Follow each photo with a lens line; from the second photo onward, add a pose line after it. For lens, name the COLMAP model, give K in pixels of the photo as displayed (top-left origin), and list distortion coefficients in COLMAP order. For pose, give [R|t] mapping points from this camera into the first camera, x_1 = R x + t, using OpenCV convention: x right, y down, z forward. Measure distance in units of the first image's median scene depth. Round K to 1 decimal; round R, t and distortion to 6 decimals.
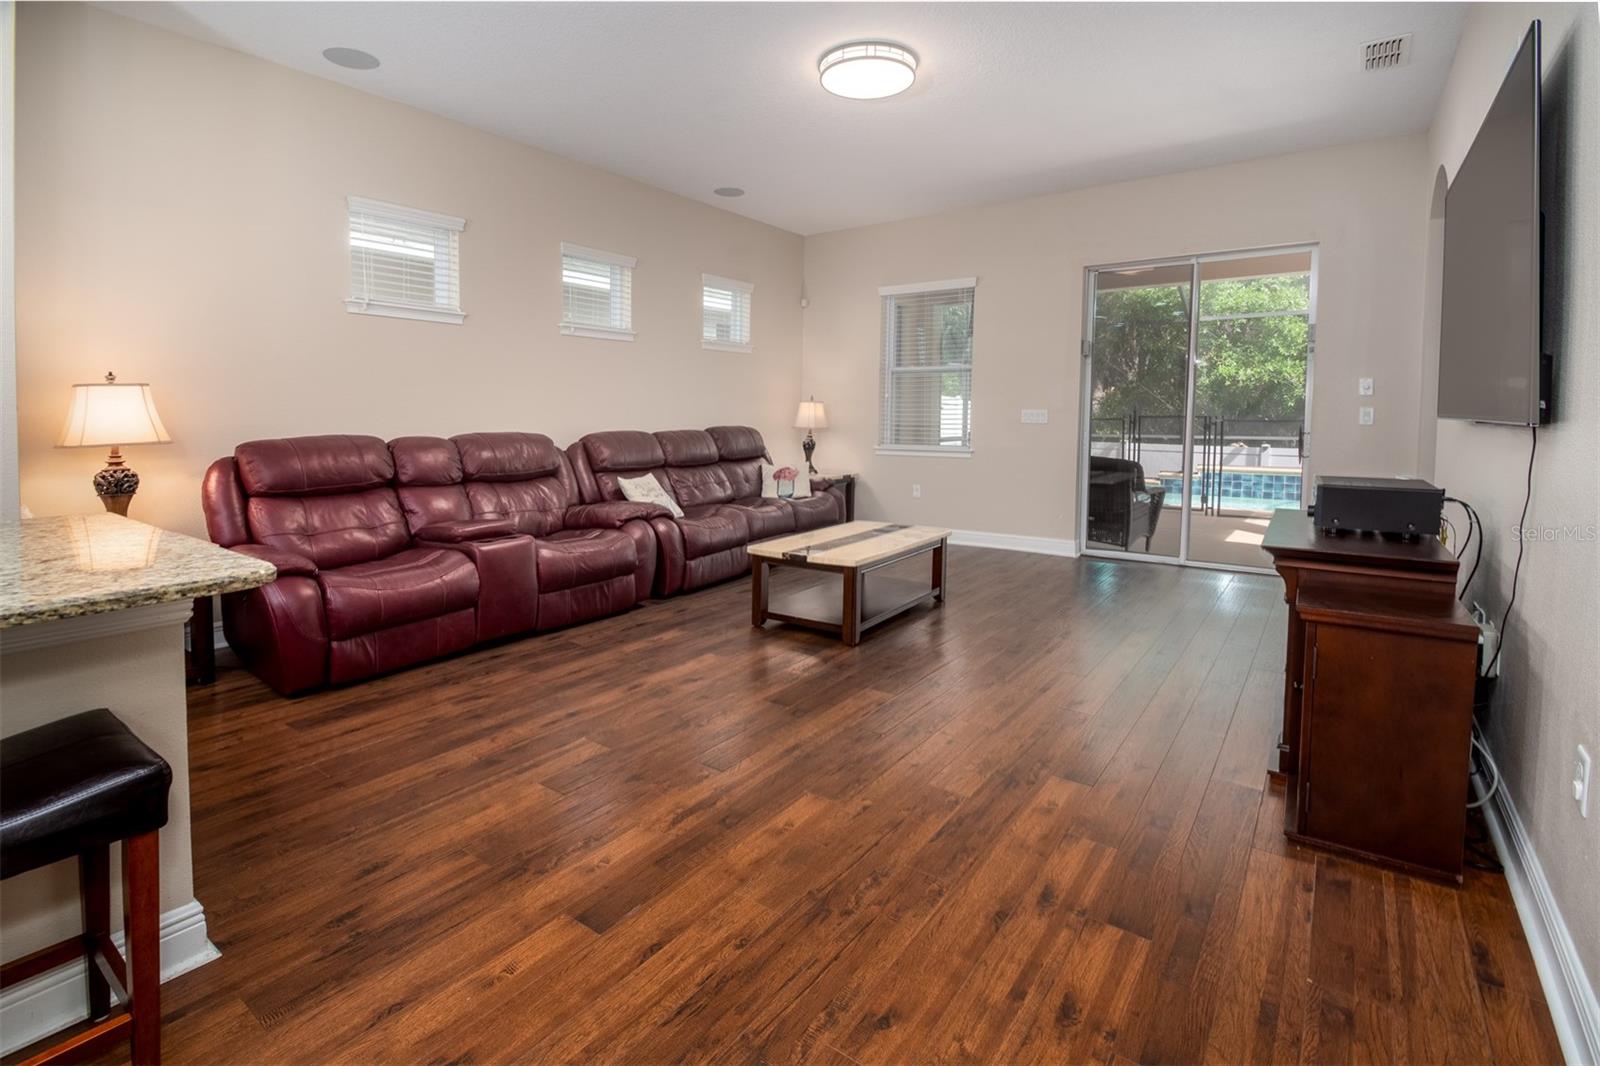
lens RADIAL K [[711.3, 0, 763.0], [0, 711.3, 461.2], [0, 0, 1]] dist [-0.001514, -0.000710]
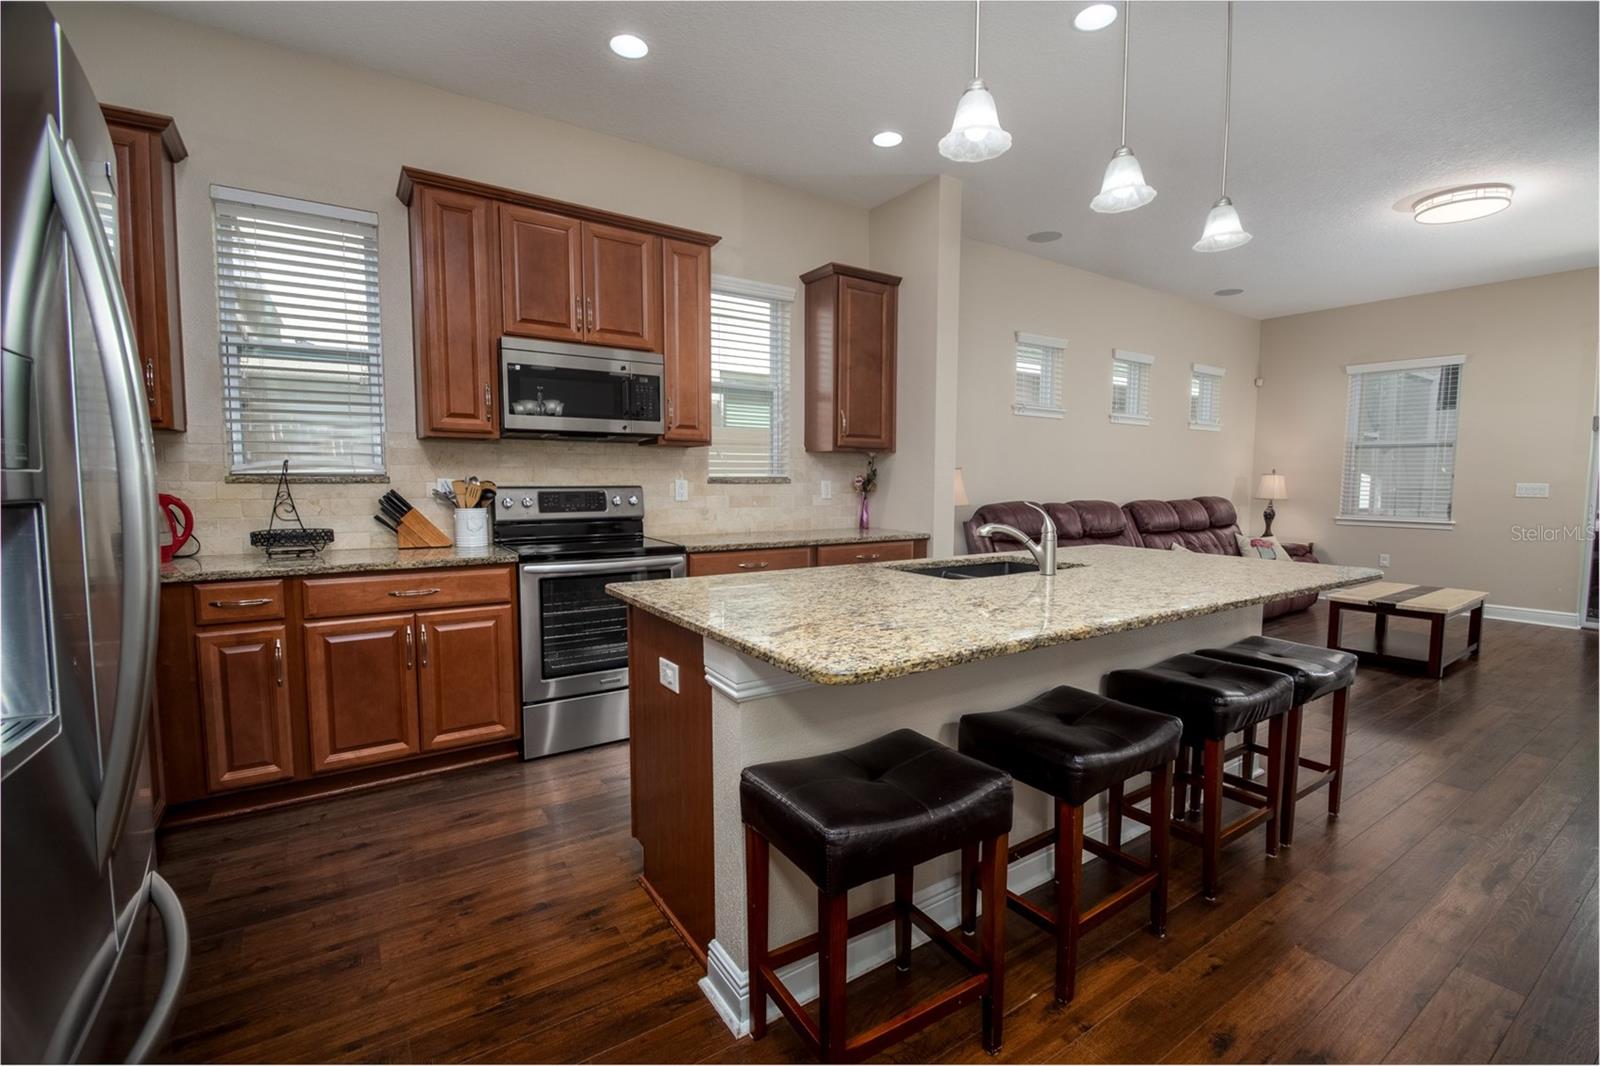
lens RADIAL K [[720.7, 0, 809.6], [0, 720.7, 539.7], [0, 0, 1]] dist [-0.000350, -0.000667]
pose [[0.956903, 0.023579, -0.289448, -0.309729], [-0.018758, 0.999635, 0.019419, 0.007730], [0.289801, -0.013153, 0.956997, -0.280818]]
